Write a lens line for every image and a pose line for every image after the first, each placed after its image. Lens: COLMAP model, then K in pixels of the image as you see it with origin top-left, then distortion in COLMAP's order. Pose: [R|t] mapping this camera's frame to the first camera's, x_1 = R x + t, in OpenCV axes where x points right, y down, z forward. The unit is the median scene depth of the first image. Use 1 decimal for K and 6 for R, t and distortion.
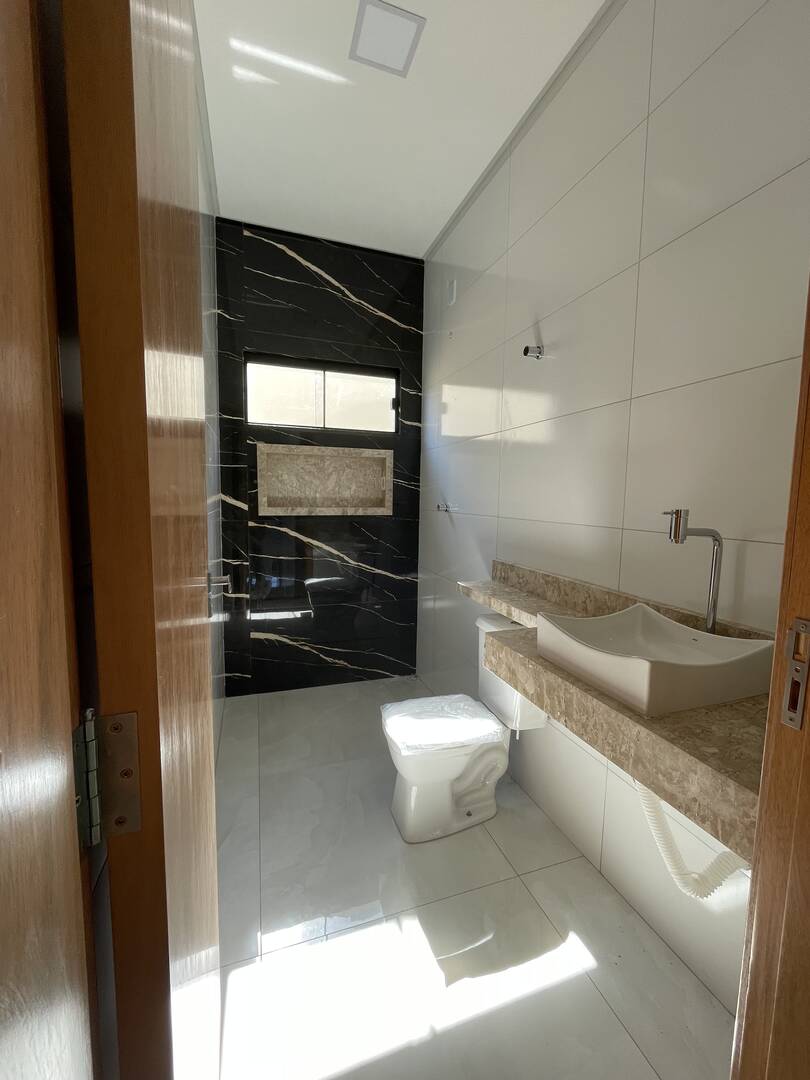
lens RADIAL K [[441.7, 0, 404.1], [0, 441.7, 537.1], [0, 0, 1]] dist [0.002689, -0.000084]
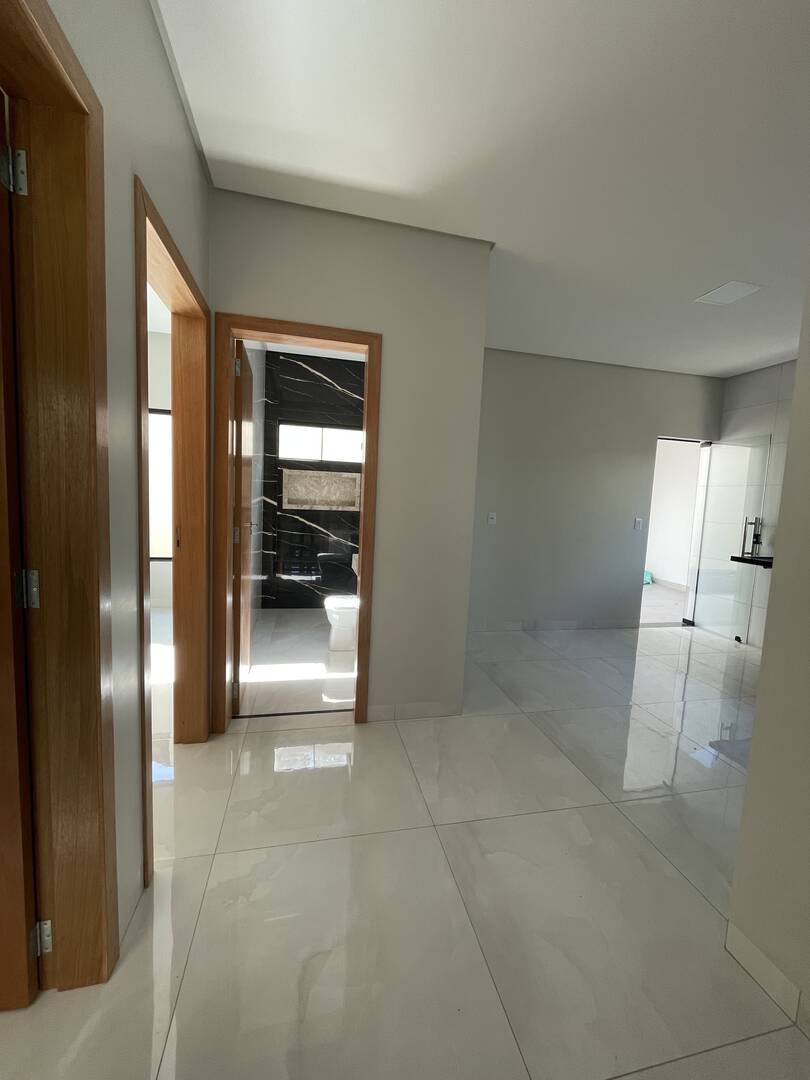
lens RADIAL K [[441.7, 0, 412.1], [0, 441.7, 538.2], [0, 0, 1]] dist [0.002689, -0.000084]
pose [[0.994624, 0.033996, -0.097810, 0.371575], [-0.035584, 0.999261, -0.014540, 0.077608], [0.097243, 0.017943, 0.995099, -0.732583]]
